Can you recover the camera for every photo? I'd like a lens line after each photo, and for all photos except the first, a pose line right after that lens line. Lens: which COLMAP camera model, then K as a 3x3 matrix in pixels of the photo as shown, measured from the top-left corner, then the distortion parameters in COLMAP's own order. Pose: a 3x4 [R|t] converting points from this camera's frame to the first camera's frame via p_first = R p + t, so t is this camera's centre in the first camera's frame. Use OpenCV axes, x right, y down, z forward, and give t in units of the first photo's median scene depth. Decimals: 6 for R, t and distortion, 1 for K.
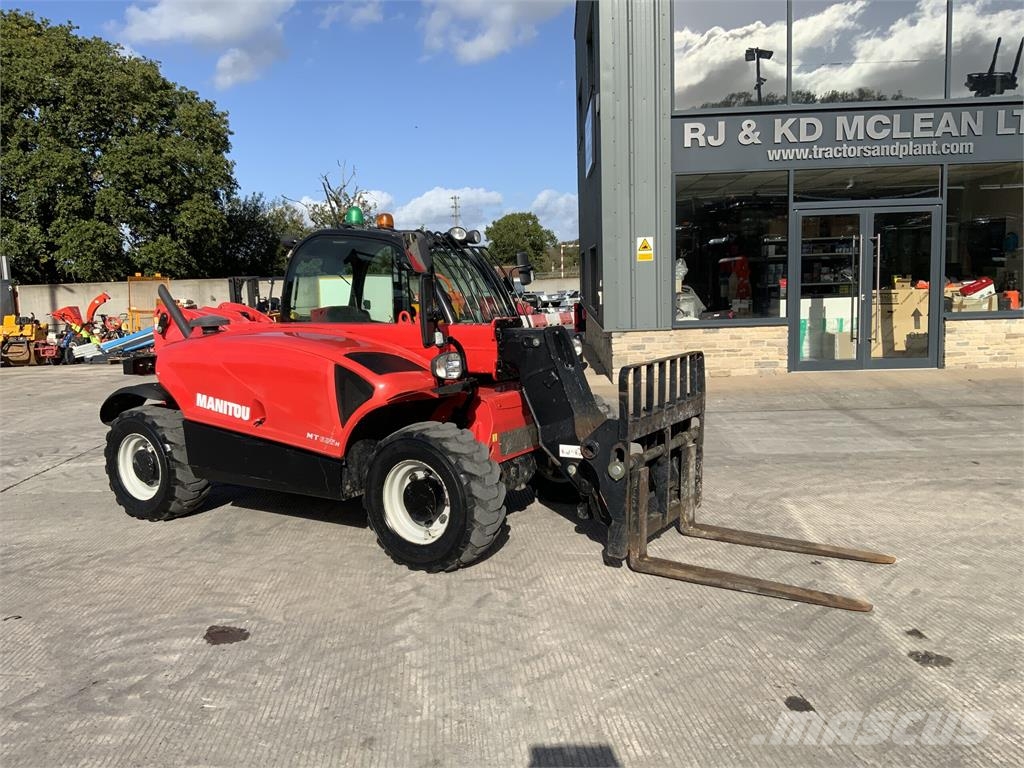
lens RADIAL K [[845.2, 0, 509.0], [0, 845.2, 382.3], [0, 0, 1]] dist [0.096486, -0.198518]
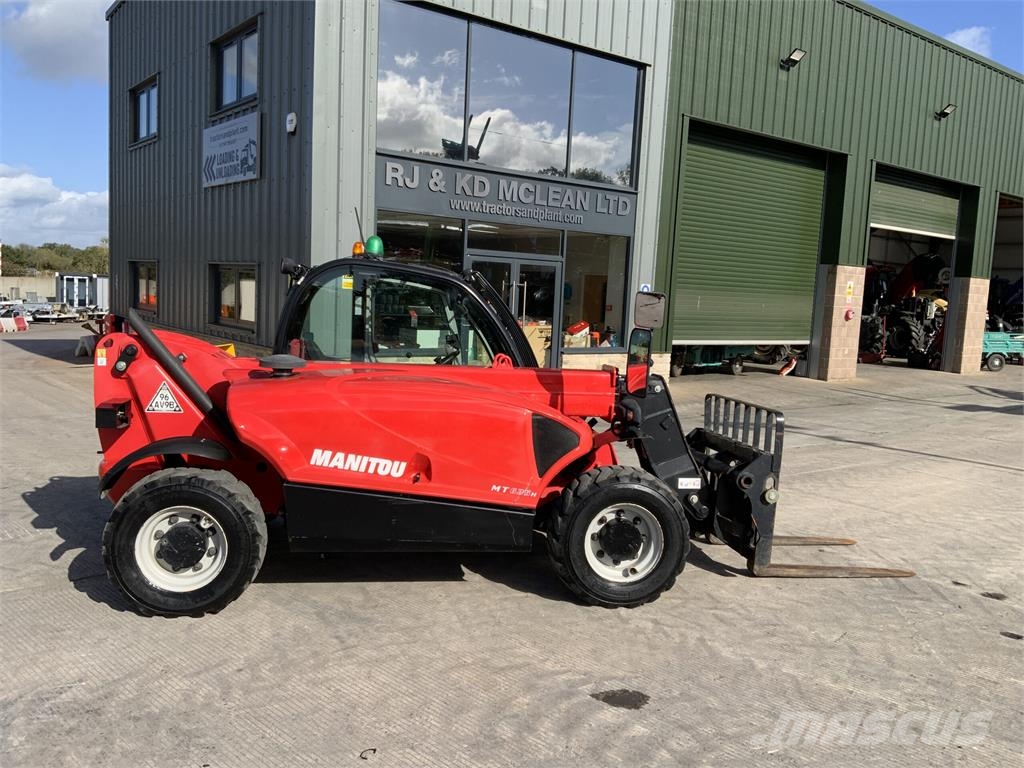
lens RADIAL K [[845.2, 0, 509.0], [0, 845.2, 382.3], [0, 0, 1]] dist [0.096486, -0.198518]
pose [[0.755699, -0.002742, 0.654913, -0.753491], [0.012034, 0.999881, -0.009699, -0.041967], [-0.654808, 0.015211, 0.755642, 0.238277]]
